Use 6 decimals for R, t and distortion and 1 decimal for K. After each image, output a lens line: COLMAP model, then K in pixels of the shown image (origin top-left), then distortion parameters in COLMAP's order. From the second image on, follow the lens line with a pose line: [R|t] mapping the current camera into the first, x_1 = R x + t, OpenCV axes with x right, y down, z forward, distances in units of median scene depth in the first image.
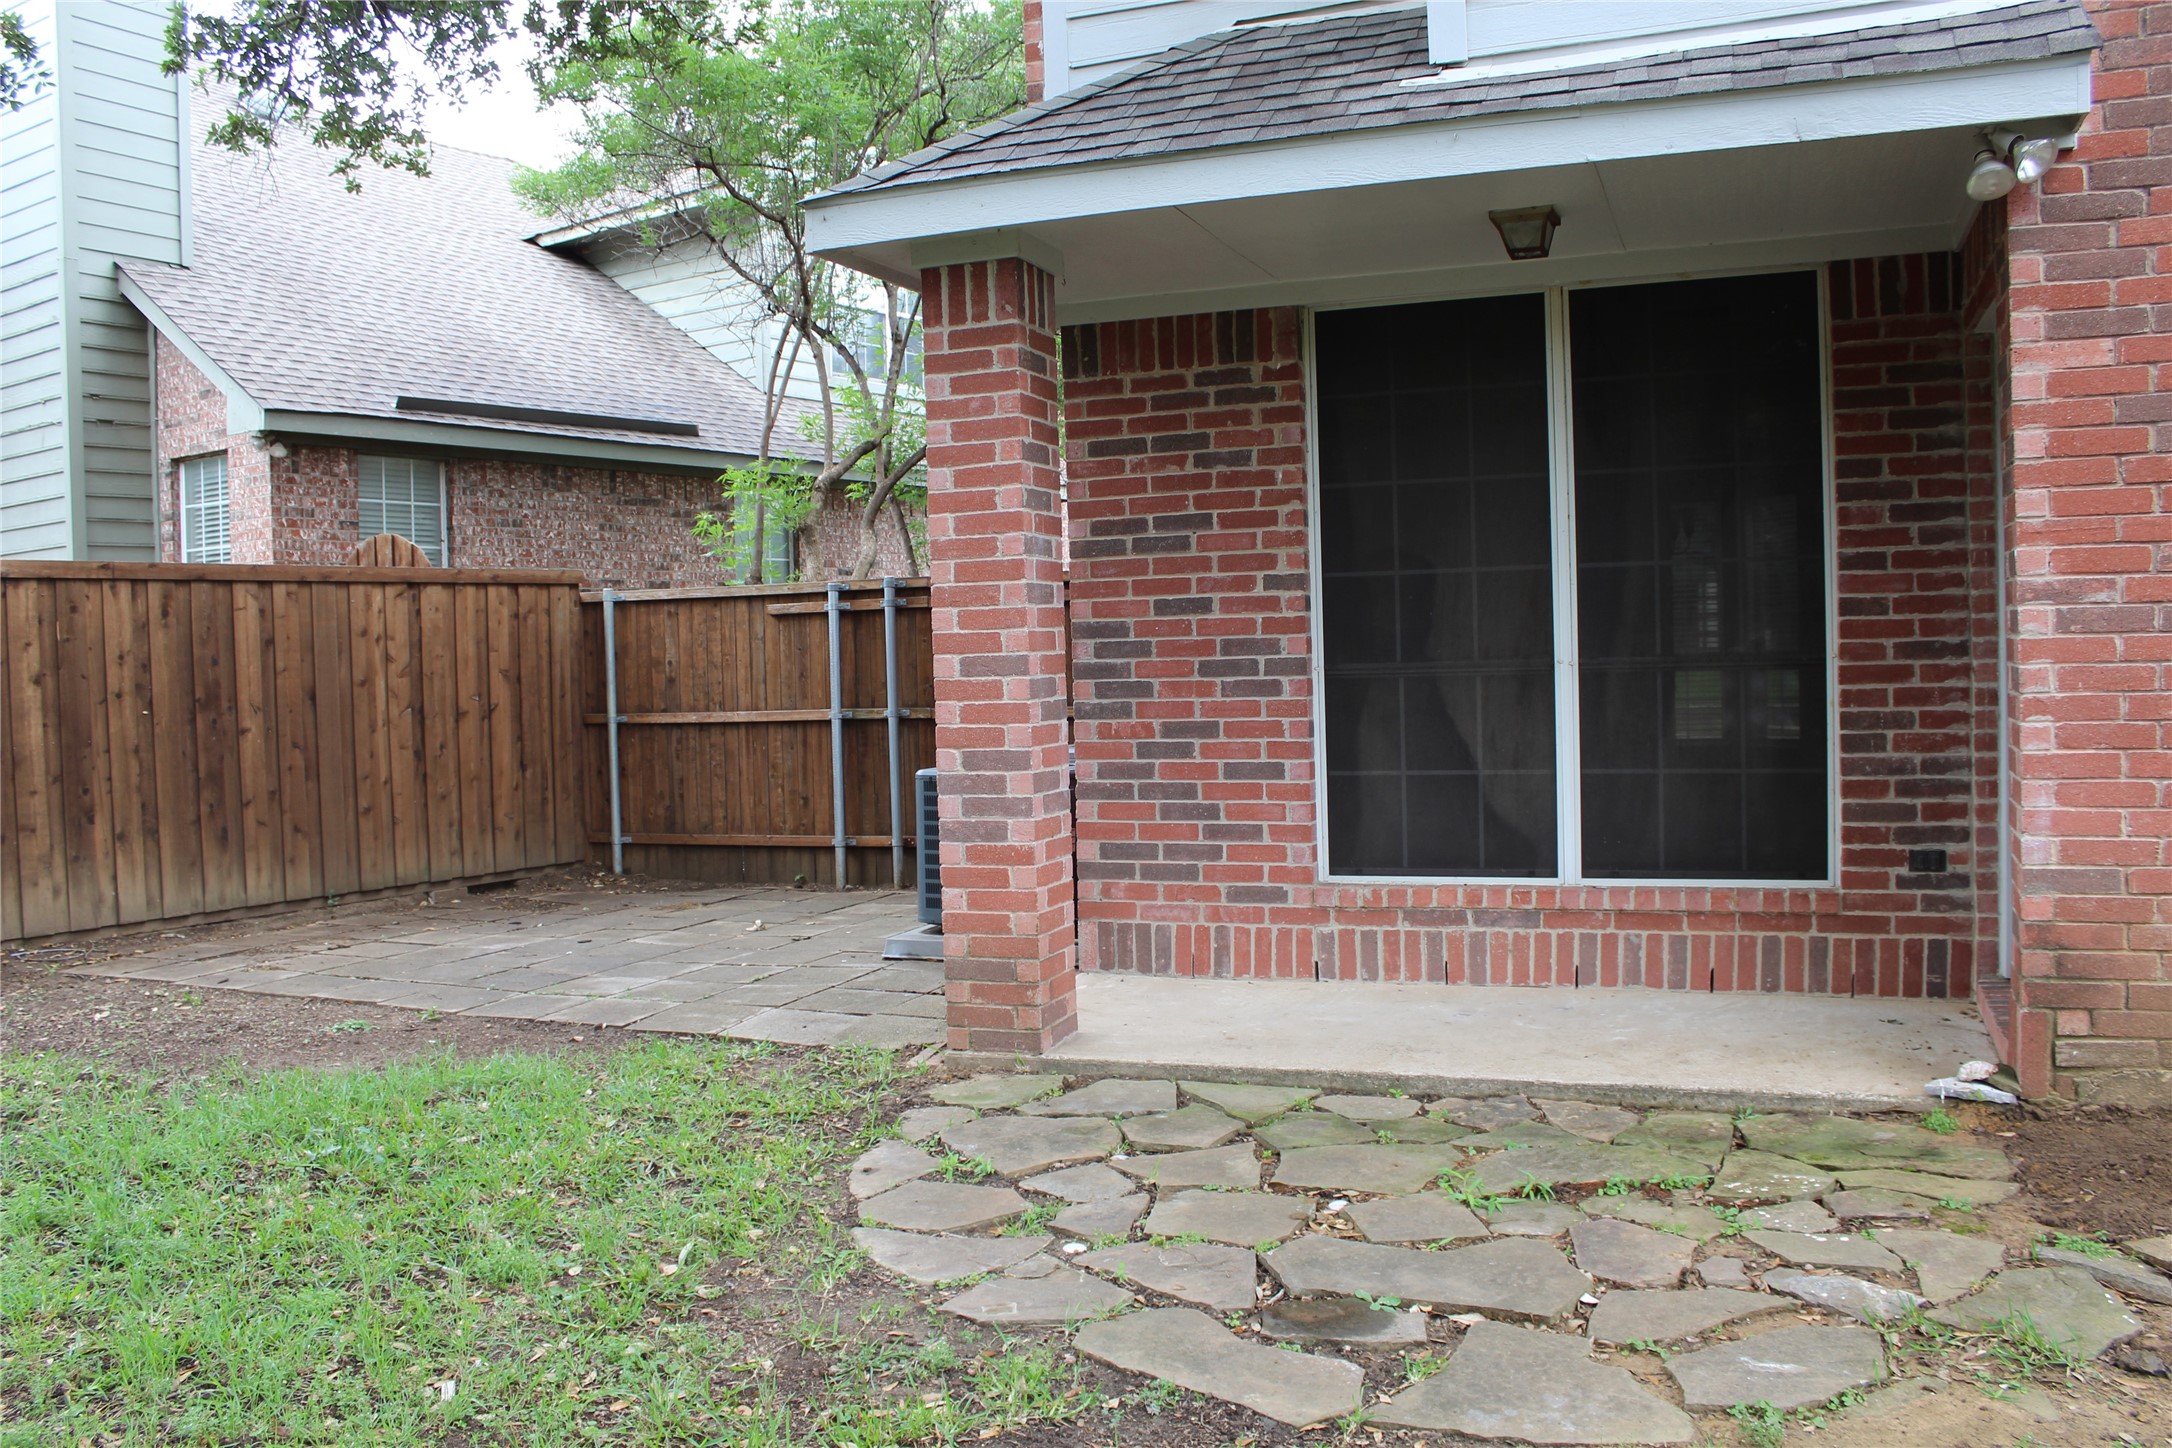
lens RADIAL K [[1818.2, 0, 1086.0], [0, 1818.2, 724.0], [0, 0, 1]] dist [-0.151908, 0.123280]
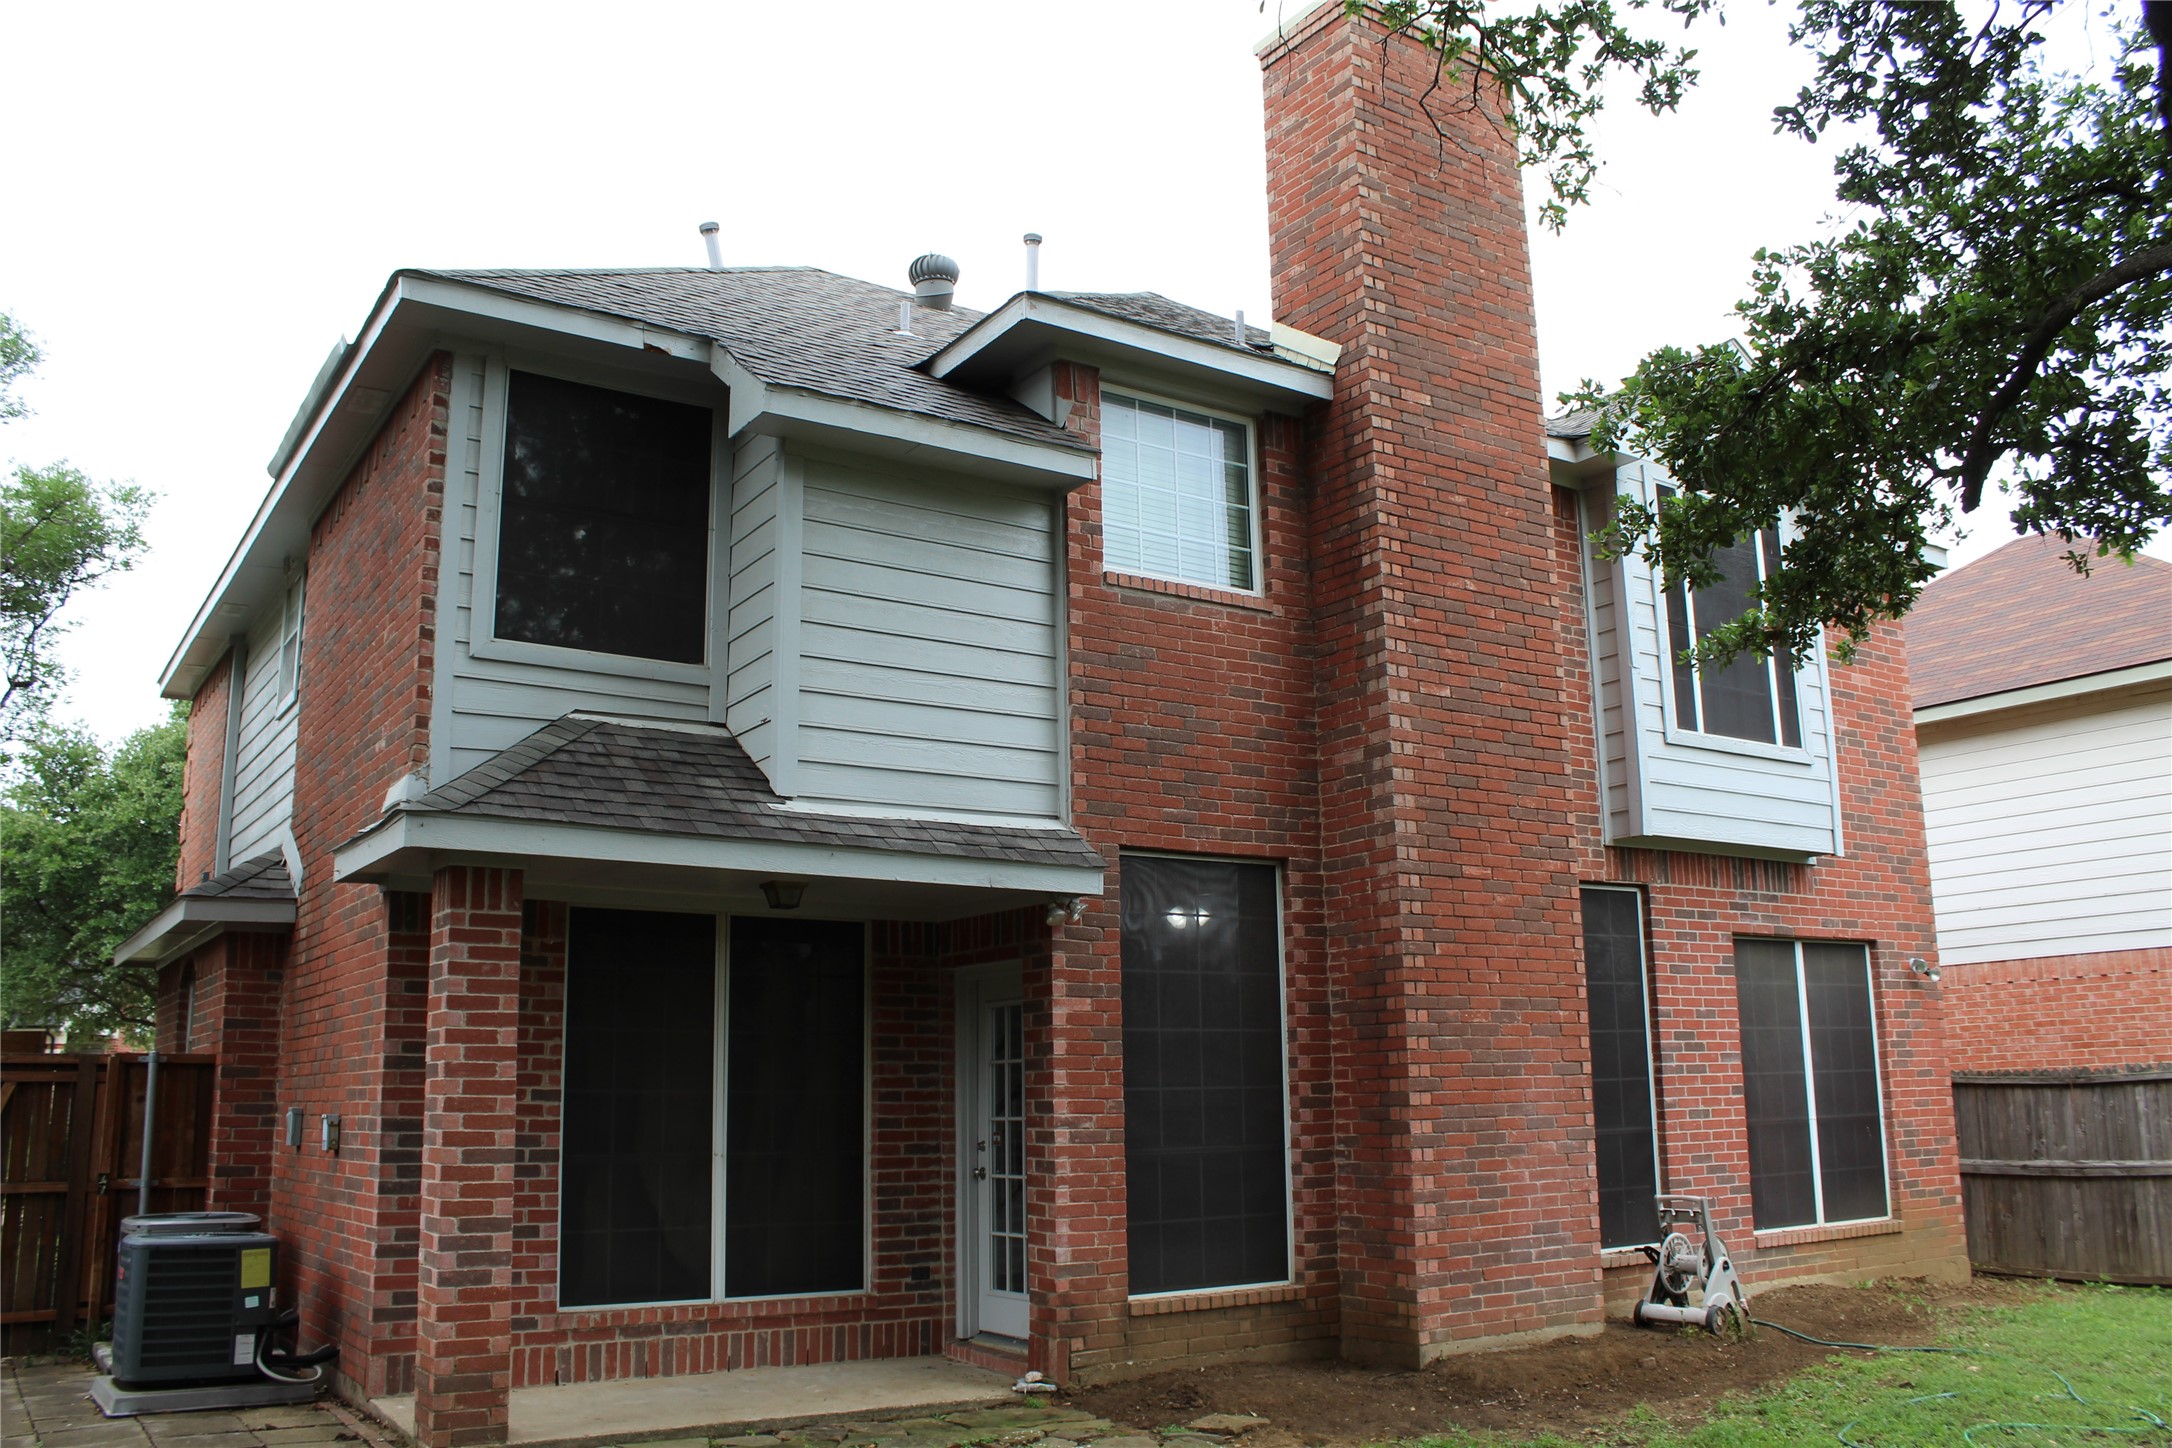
lens RADIAL K [[1818.2, 0, 1086.0], [0, 1818.2, 724.0], [0, 0, 1]] dist [-0.151908, 0.123280]
pose [[0.583438, 0.187810, 0.790144, -0.899337], [0.024316, 0.968419, -0.248139, -0.003139], [-0.811794, 0.163987, 0.560445, -0.190365]]
